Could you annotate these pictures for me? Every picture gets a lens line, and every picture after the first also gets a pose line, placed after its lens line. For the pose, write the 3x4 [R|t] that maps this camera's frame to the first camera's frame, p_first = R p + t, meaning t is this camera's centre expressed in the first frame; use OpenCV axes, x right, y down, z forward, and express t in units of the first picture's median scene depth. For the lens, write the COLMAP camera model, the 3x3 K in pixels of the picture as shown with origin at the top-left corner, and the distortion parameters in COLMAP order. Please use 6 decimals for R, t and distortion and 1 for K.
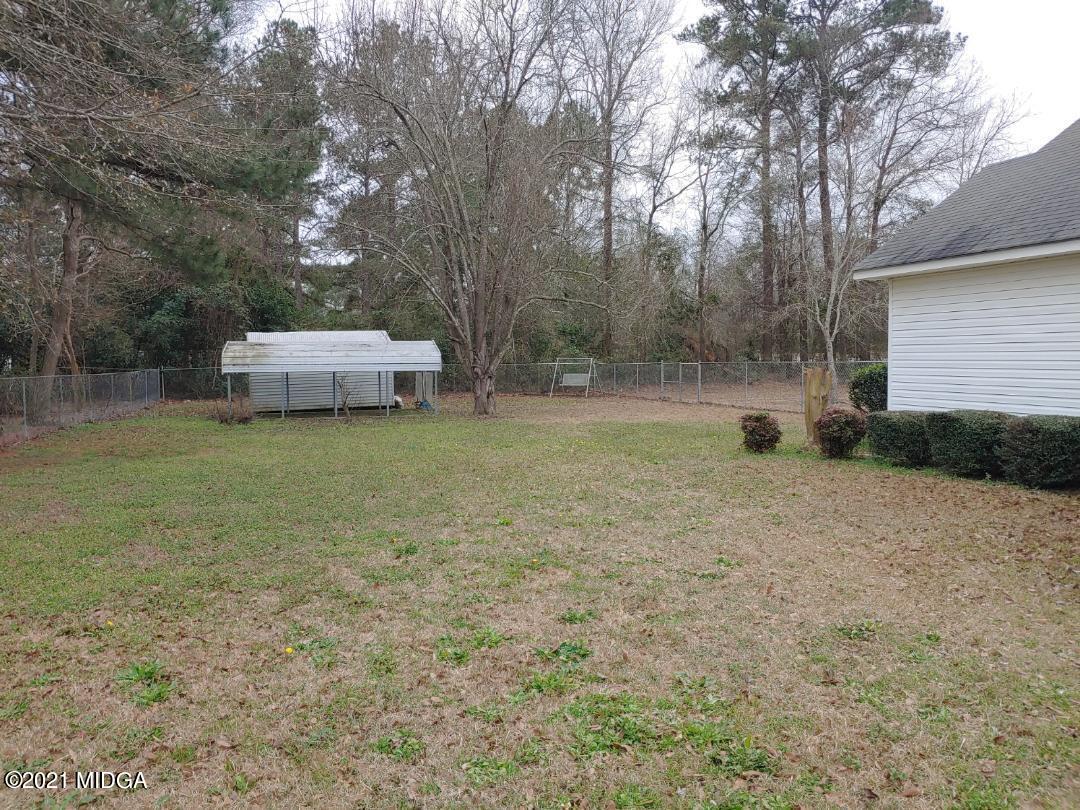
lens RADIAL K [[867.3, 0, 540.0], [0, 867.3, 405.0], [0, 0, 1]] dist [0.089303, -0.168968]
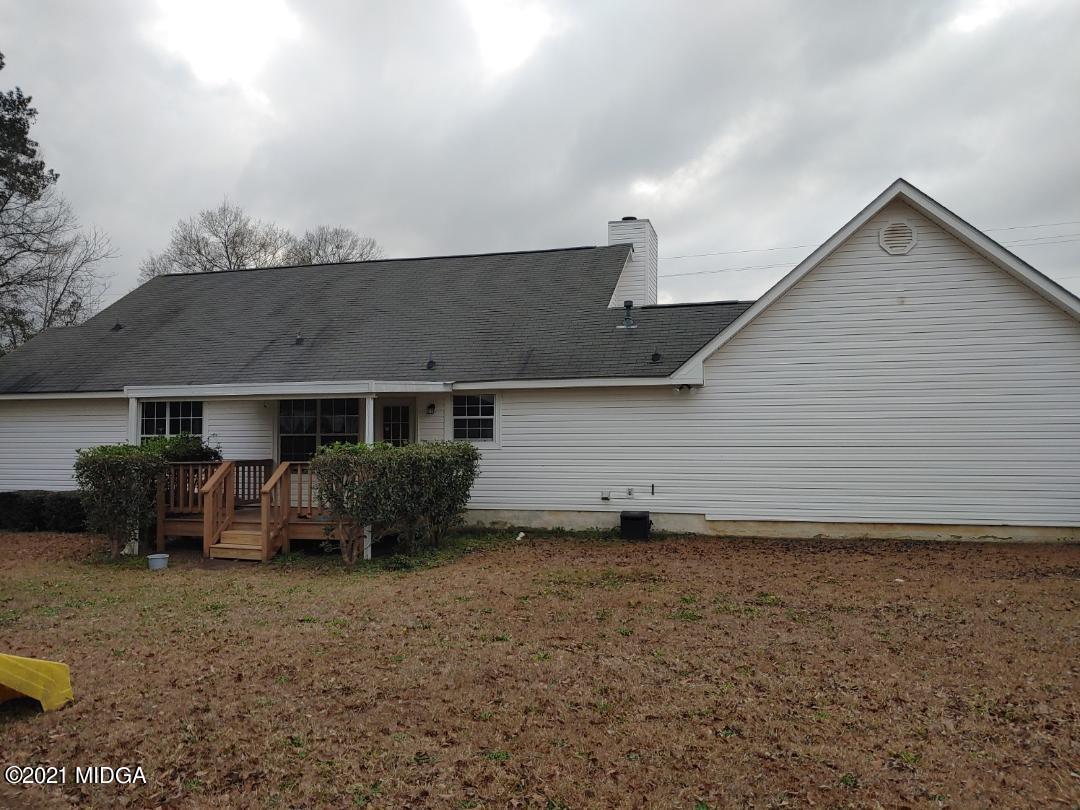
lens RADIAL K [[867.3, 0, 540.0], [0, 867.3, 405.0], [0, 0, 1]] dist [0.089303, -0.168968]
pose [[0.591181, 0.030186, 0.805974, -0.058848], [0.056027, 0.995348, -0.078374, 0.006319], [-0.804590, 0.091489, 0.586740, -0.164045]]
